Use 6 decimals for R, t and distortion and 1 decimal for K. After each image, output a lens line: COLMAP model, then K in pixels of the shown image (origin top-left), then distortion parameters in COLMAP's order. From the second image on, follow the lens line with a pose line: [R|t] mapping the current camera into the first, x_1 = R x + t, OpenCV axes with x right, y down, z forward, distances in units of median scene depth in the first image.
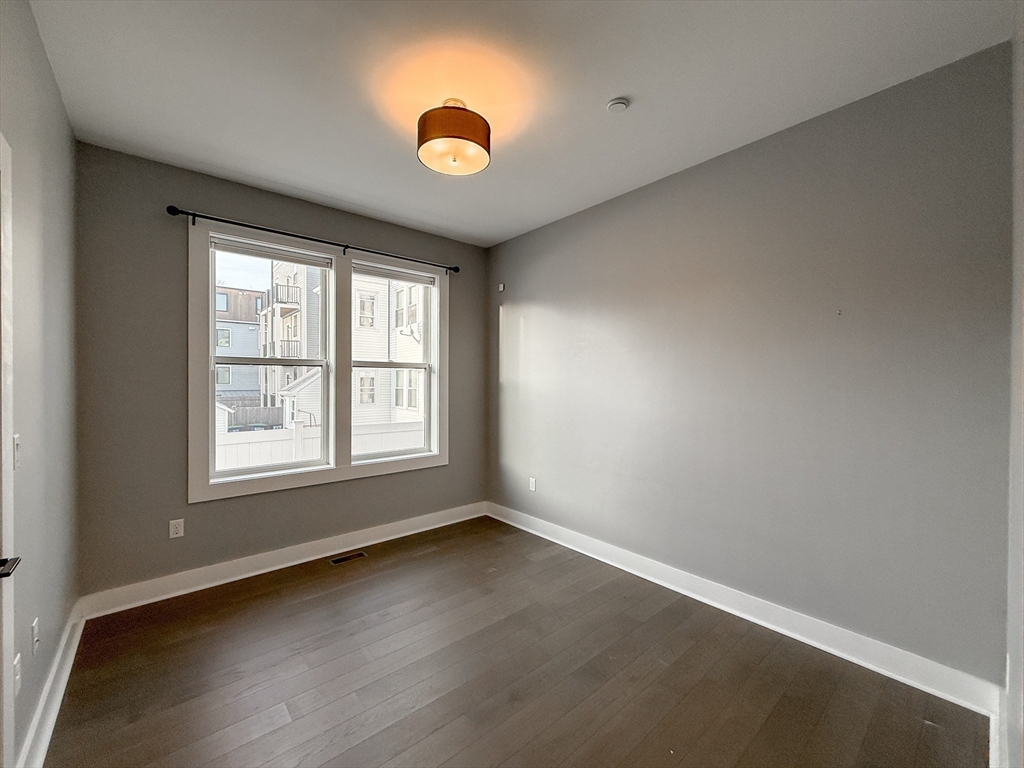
lens RADIAL K [[411.2, 0, 505.6], [0, 411.2, 383.2], [0, 0, 1]] dist [0.000093, 0.000176]
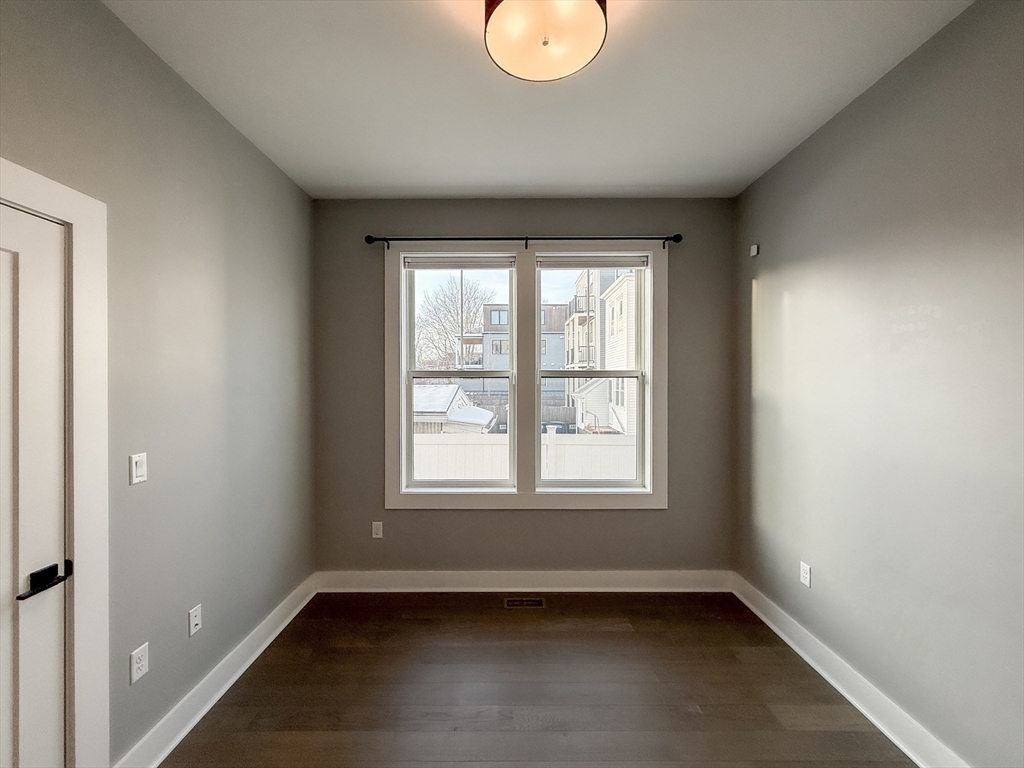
lens RADIAL K [[411.2, 0, 505.6], [0, 411.2, 383.2], [0, 0, 1]] dist [0.000093, 0.000176]
pose [[0.762835, -0.001166, -0.646592, 0.114768], [-0.000522, 0.999997, -0.002419, -0.023426], [0.646592, 0.002183, 0.762833, 0.265635]]
